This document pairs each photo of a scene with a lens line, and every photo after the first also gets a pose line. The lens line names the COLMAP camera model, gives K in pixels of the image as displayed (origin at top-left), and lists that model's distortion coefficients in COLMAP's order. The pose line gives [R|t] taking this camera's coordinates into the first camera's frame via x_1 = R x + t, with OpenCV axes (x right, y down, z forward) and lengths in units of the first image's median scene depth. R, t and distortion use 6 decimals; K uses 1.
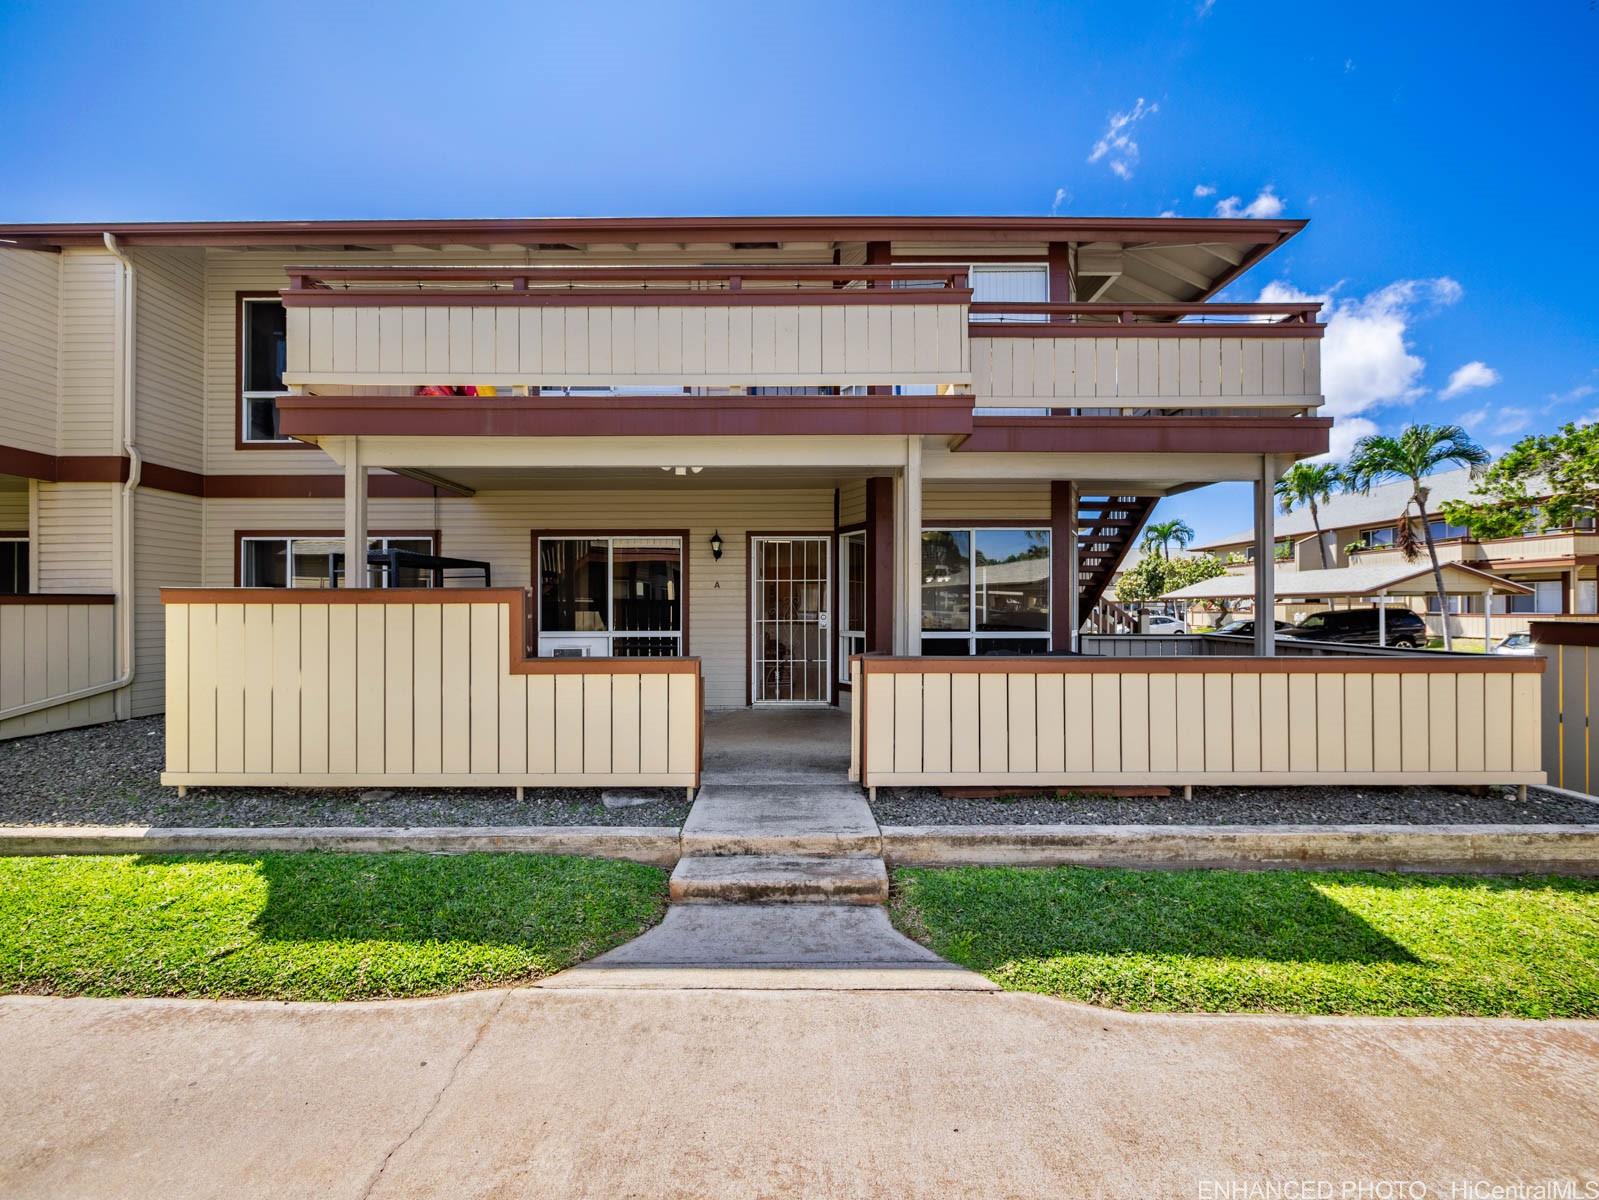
lens RADIAL K [[664.6, 0, 793.6], [0, 664.6, 605.7], [0, 0, 1]] dist [-0.004717, -0.002343]
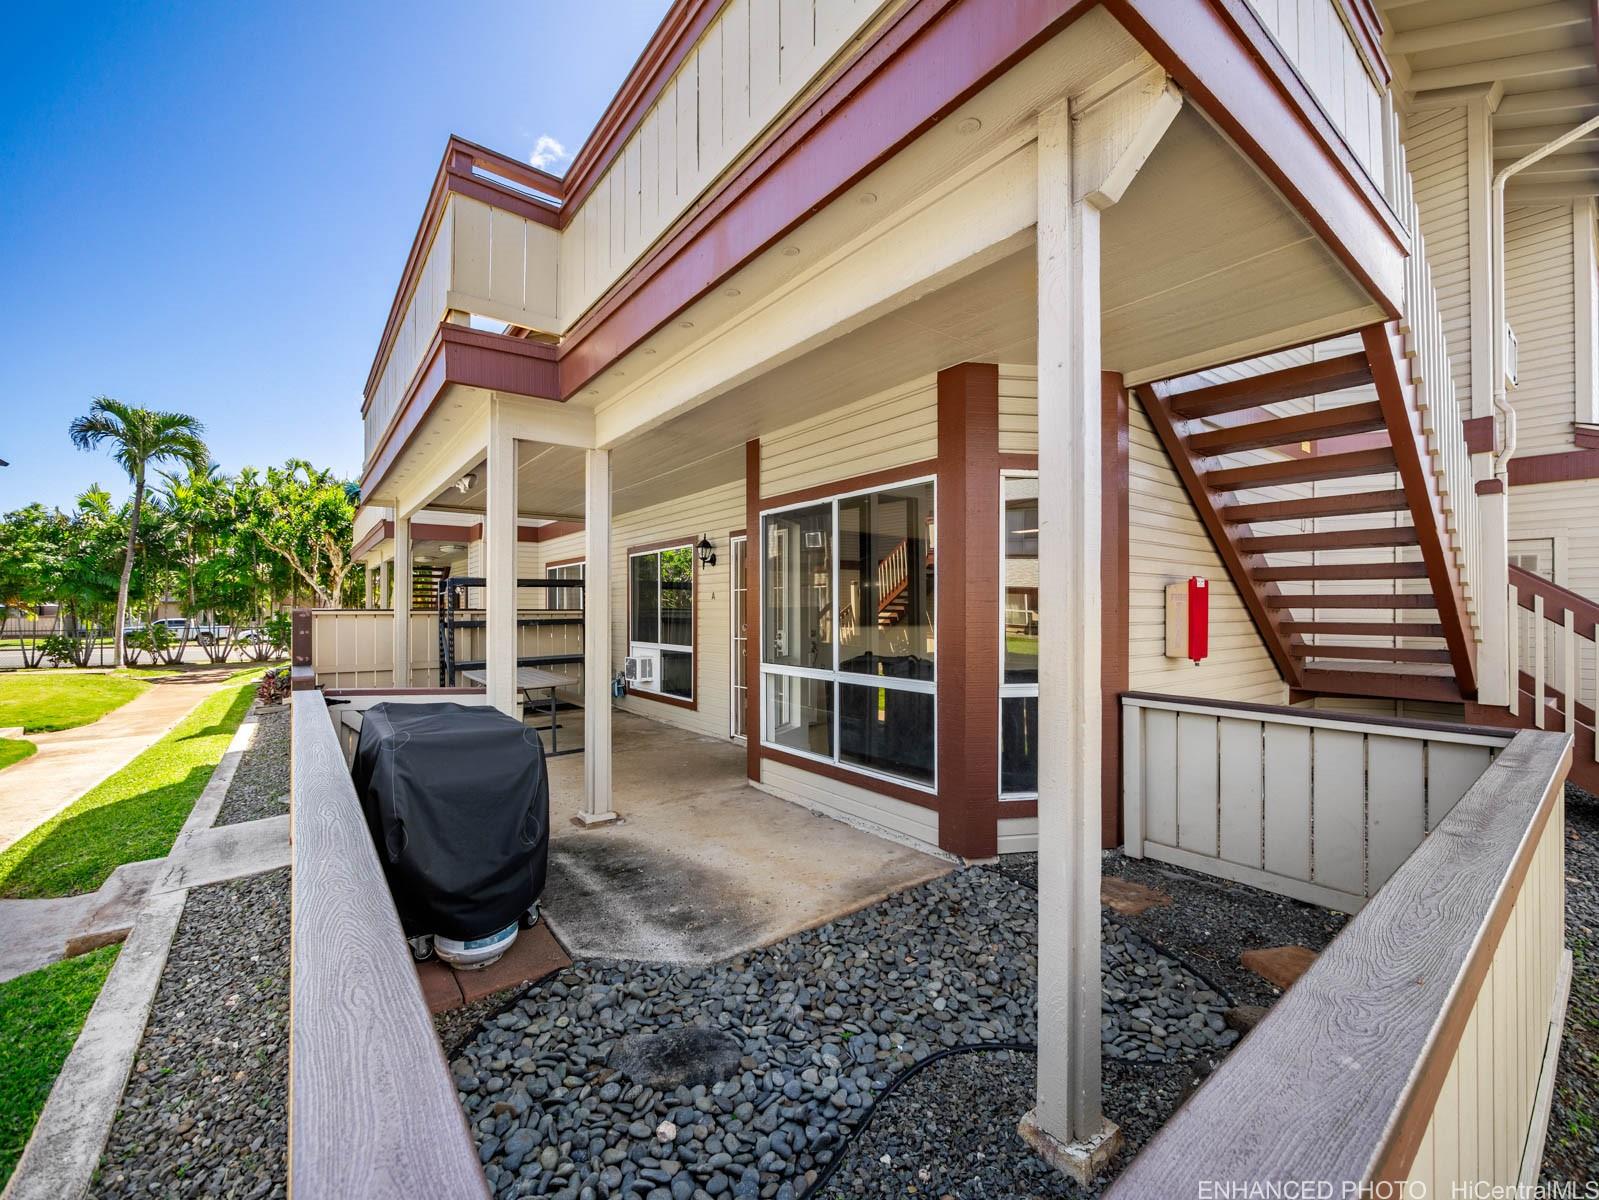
lens RADIAL K [[664.6, 0, 800.8], [0, 664.6, 605.6], [0, 0, 1]] dist [-0.004717, -0.002343]
pose [[0.615467, -0.003879, -0.788153, 0.653949], [0.006104, 0.999981, -0.000155, -0.017903], [0.788139, -0.004716, 0.615480, 0.551366]]
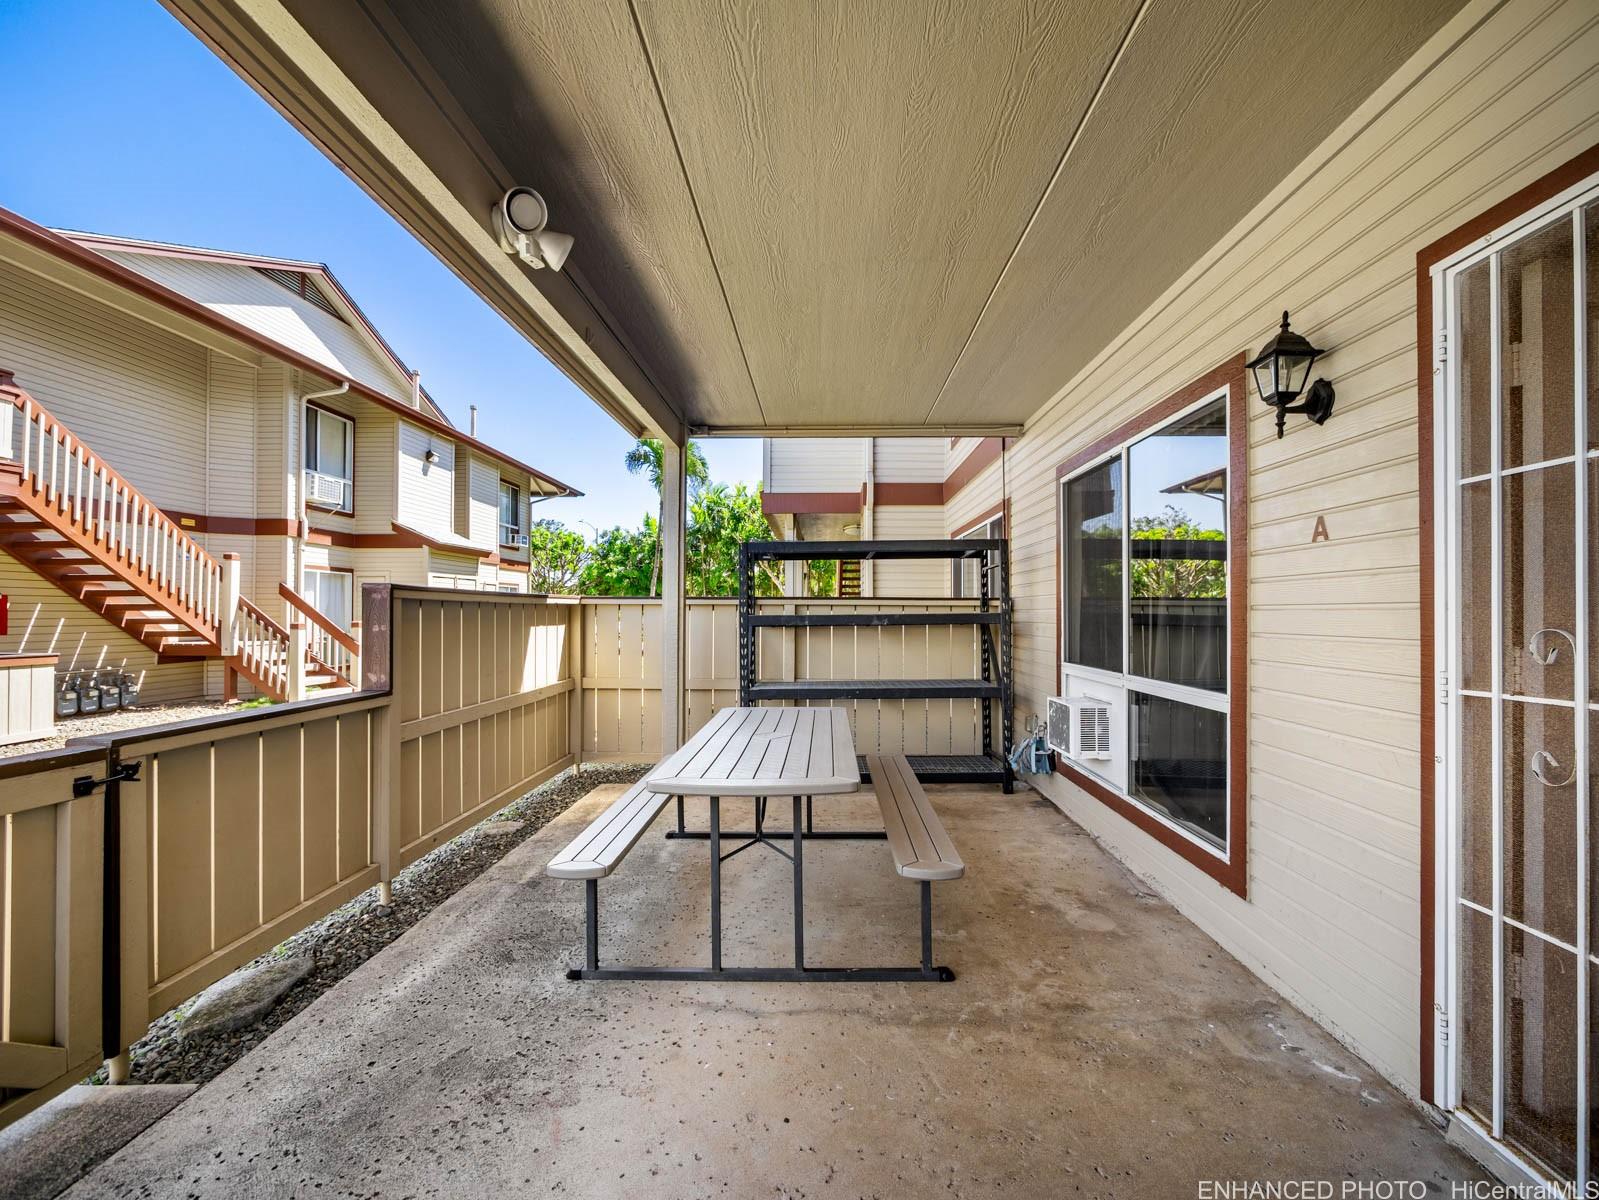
lens RADIAL K [[664.6, 0, 803.7], [0, 664.6, 608.1], [0, 0, 1]] dist [-0.004717, -0.002343]
pose [[-0.027490, -0.004516, -0.999612, 0.139899], [0.005023, 0.999977, -0.004656, -0.001365], [0.999609, -0.005149, -0.027466, 0.815720]]
